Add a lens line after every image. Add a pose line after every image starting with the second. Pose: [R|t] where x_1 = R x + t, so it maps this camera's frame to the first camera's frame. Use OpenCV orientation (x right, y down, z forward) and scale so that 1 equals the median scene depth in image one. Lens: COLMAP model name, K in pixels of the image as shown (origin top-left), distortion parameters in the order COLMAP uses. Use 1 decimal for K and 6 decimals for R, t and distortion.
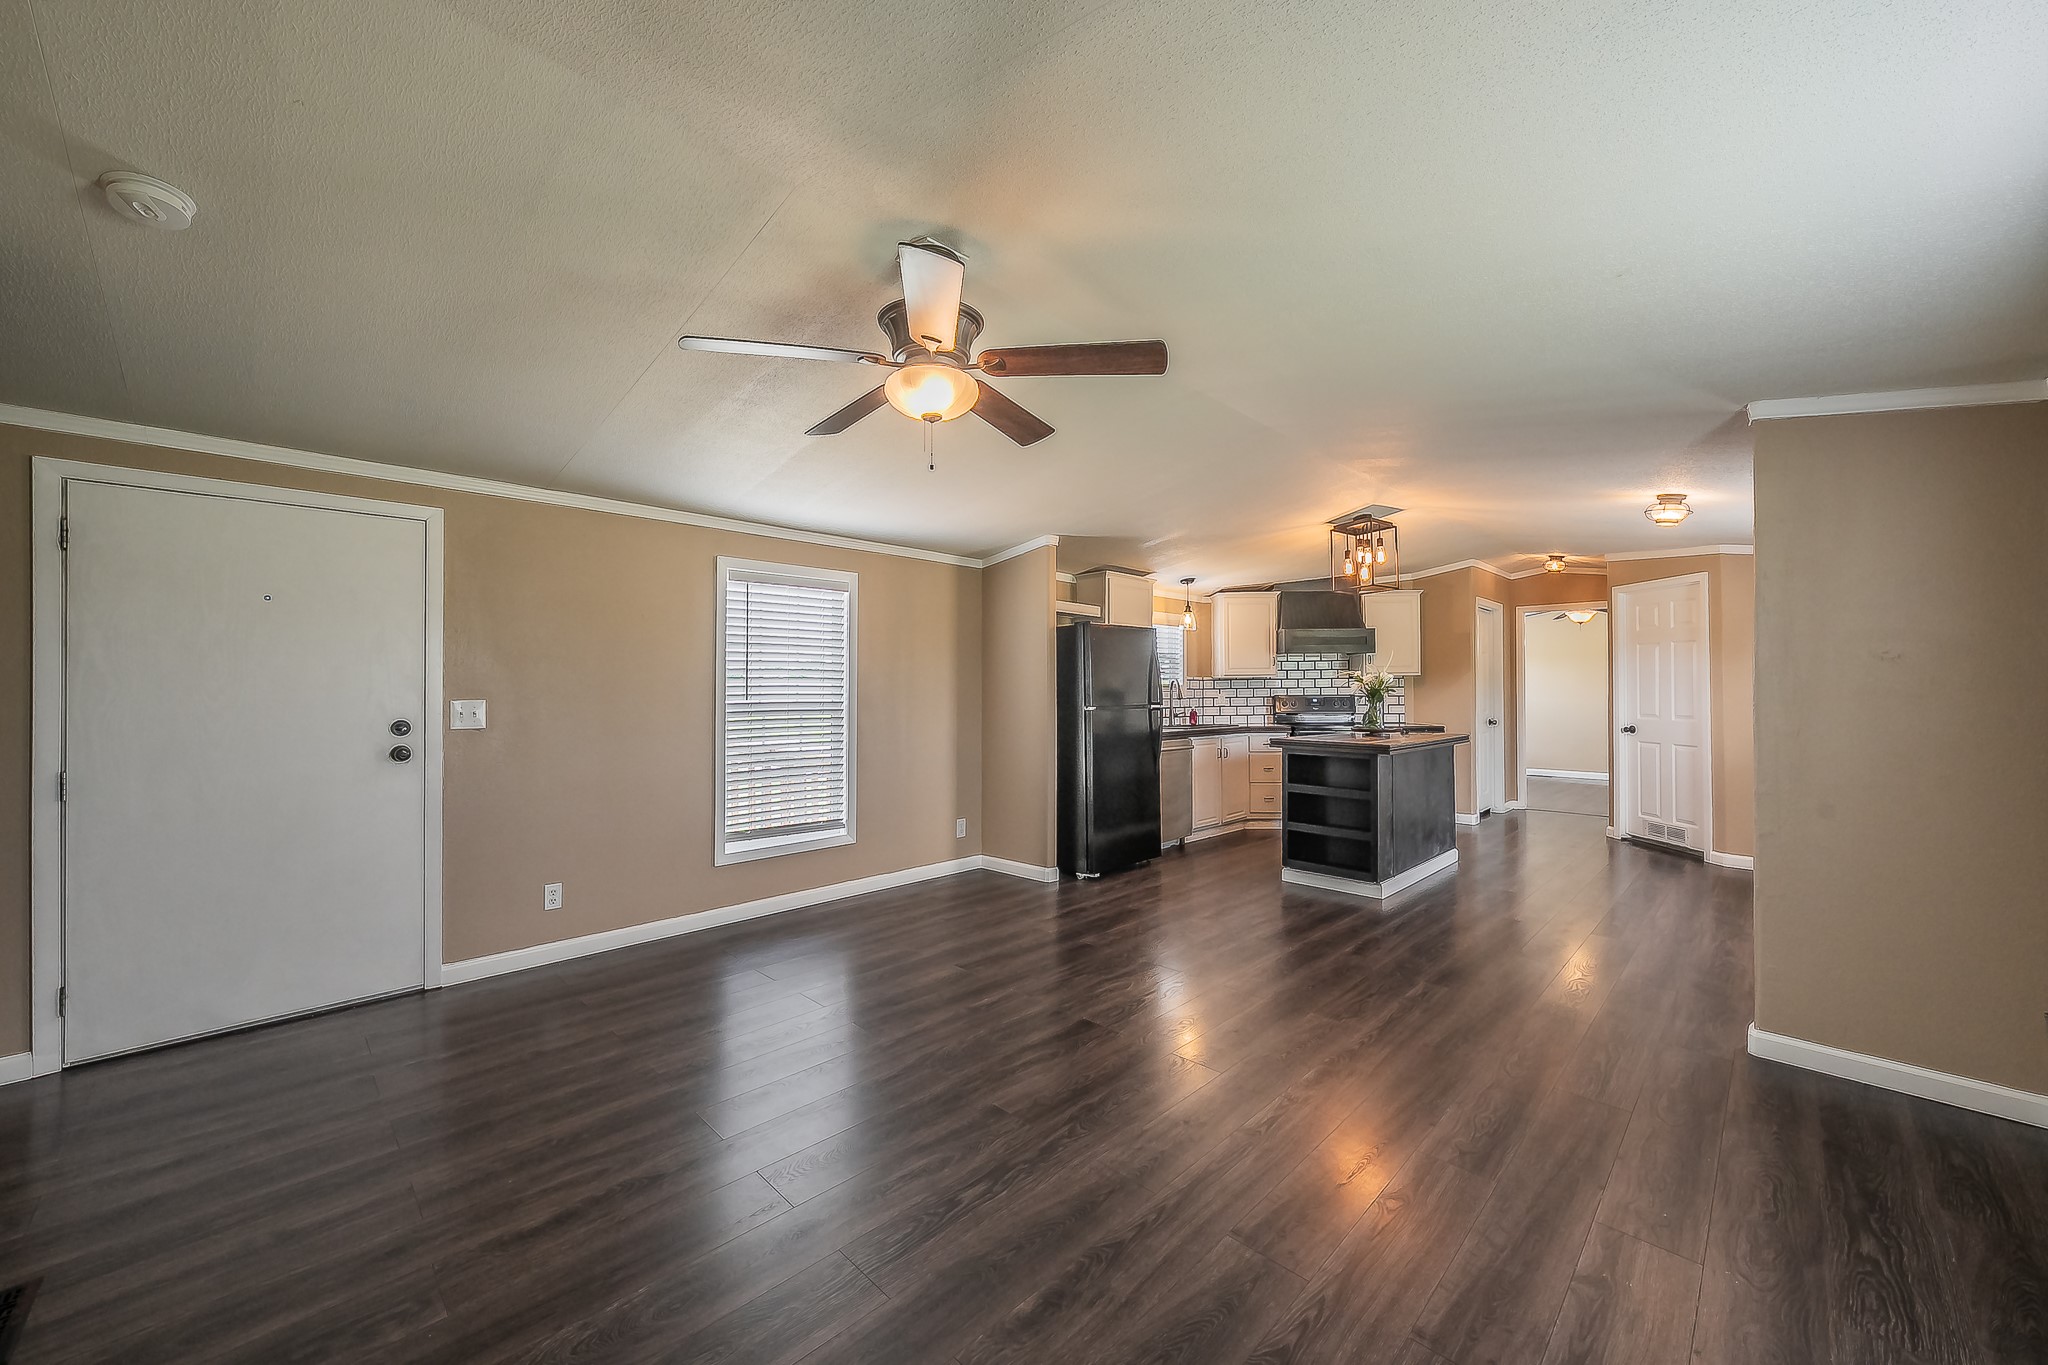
lens RADIAL K [[788.0, 0, 987.8], [0, 788.0, 679.6], [0, 0, 1]] dist [-0.006525, 0.000372]
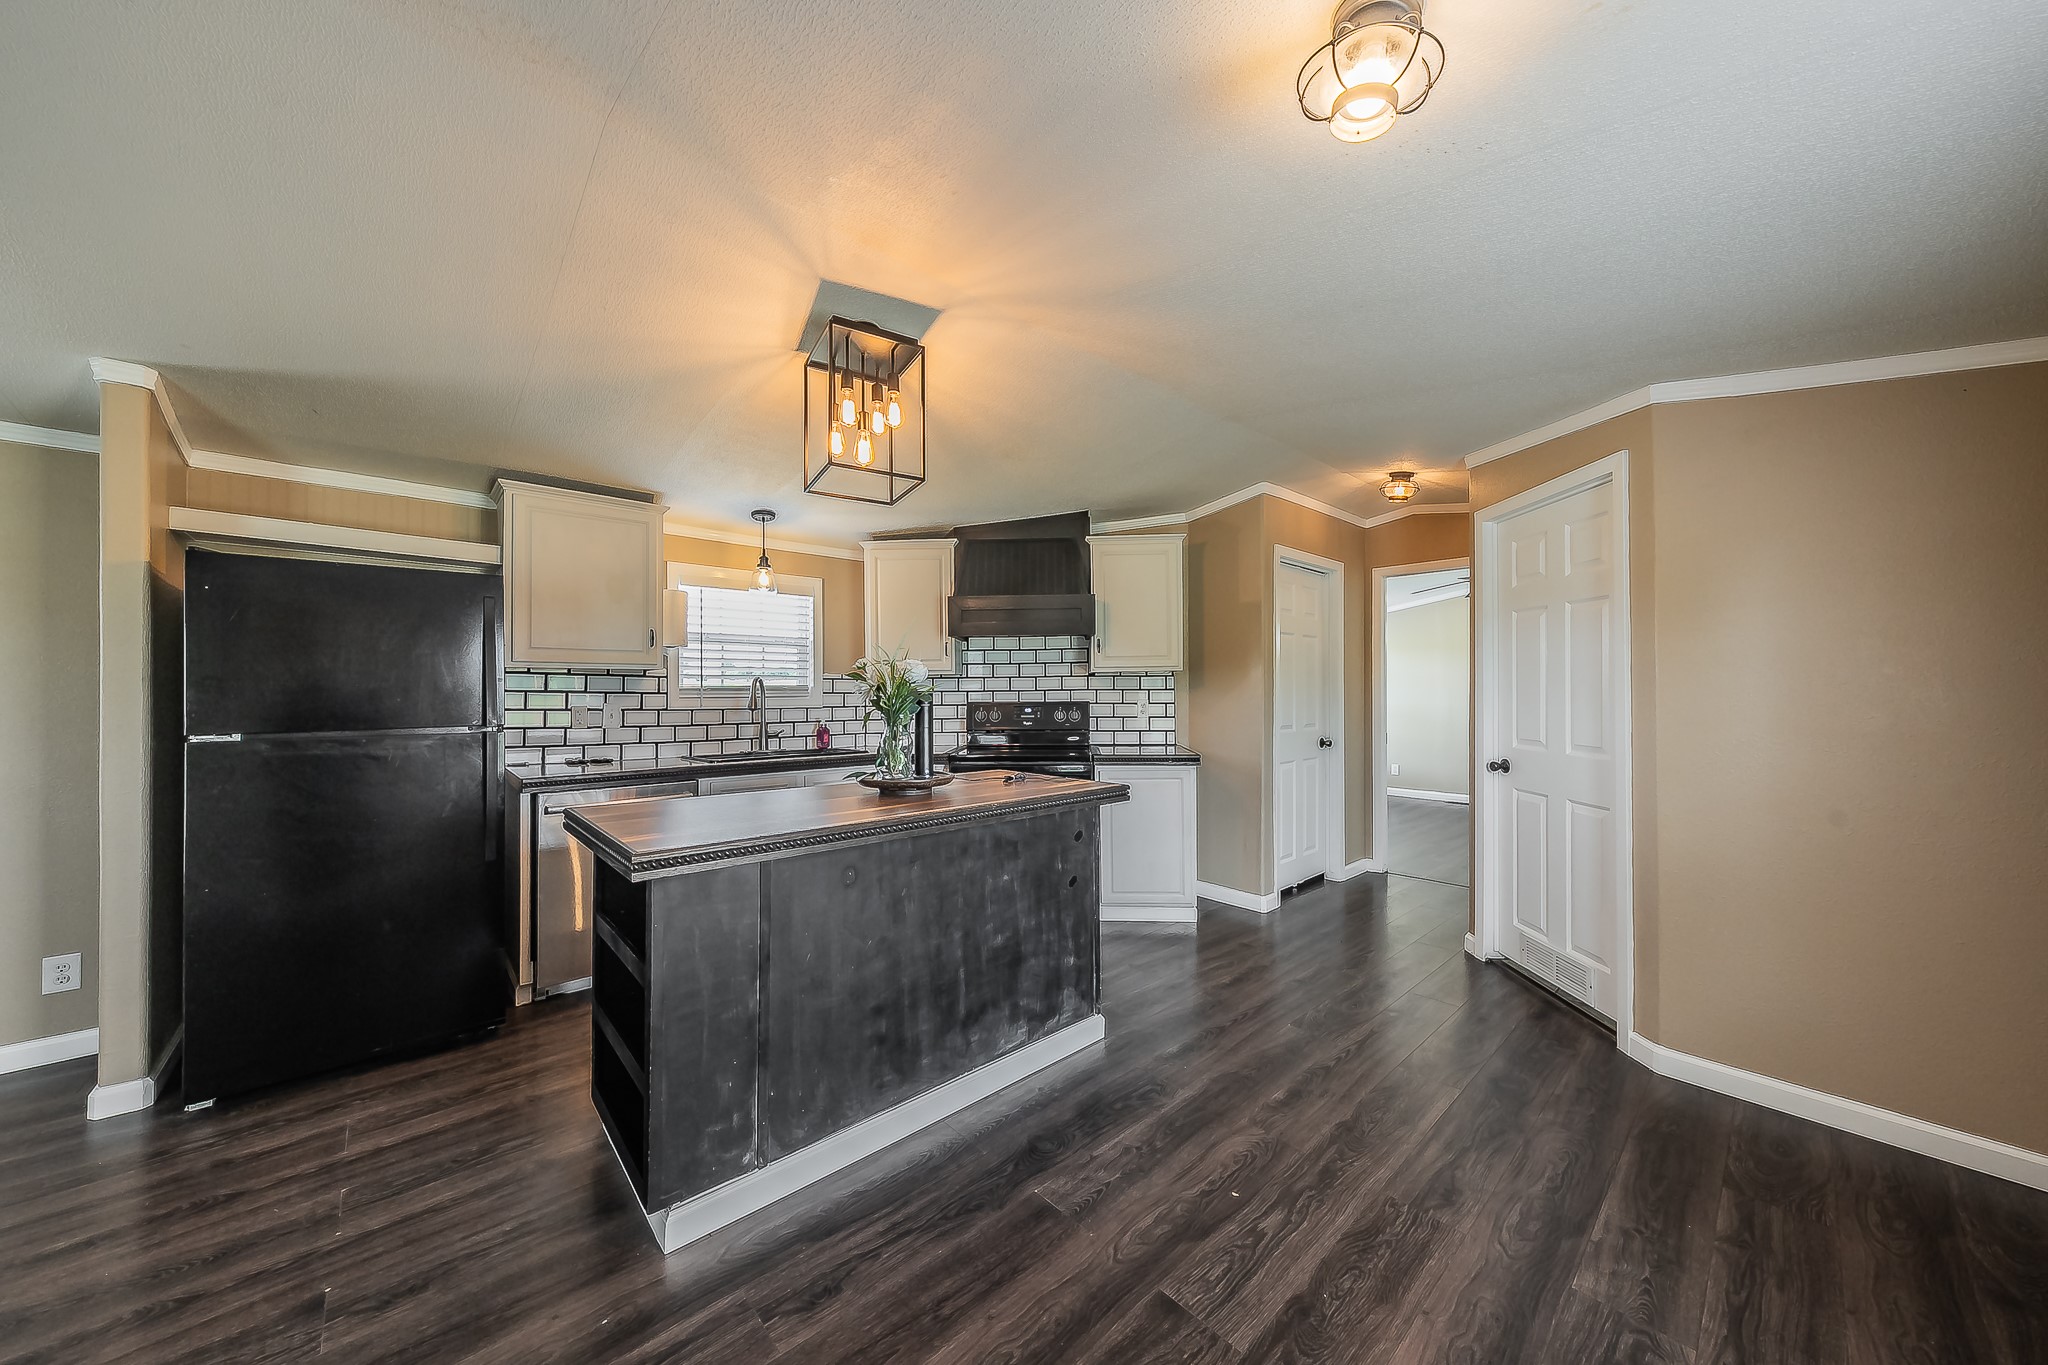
lens RADIAL K [[711.3, 0, 1018.2], [0, 711.3, 685.8], [0, 0, 1]] dist [-0.000343, -0.000195]
pose [[0.999247, -0.001379, -0.038779, 0.449549], [0.001613, 0.999981, 0.006011, 0.002992], [0.038770, -0.006069, 0.999230, 0.437957]]
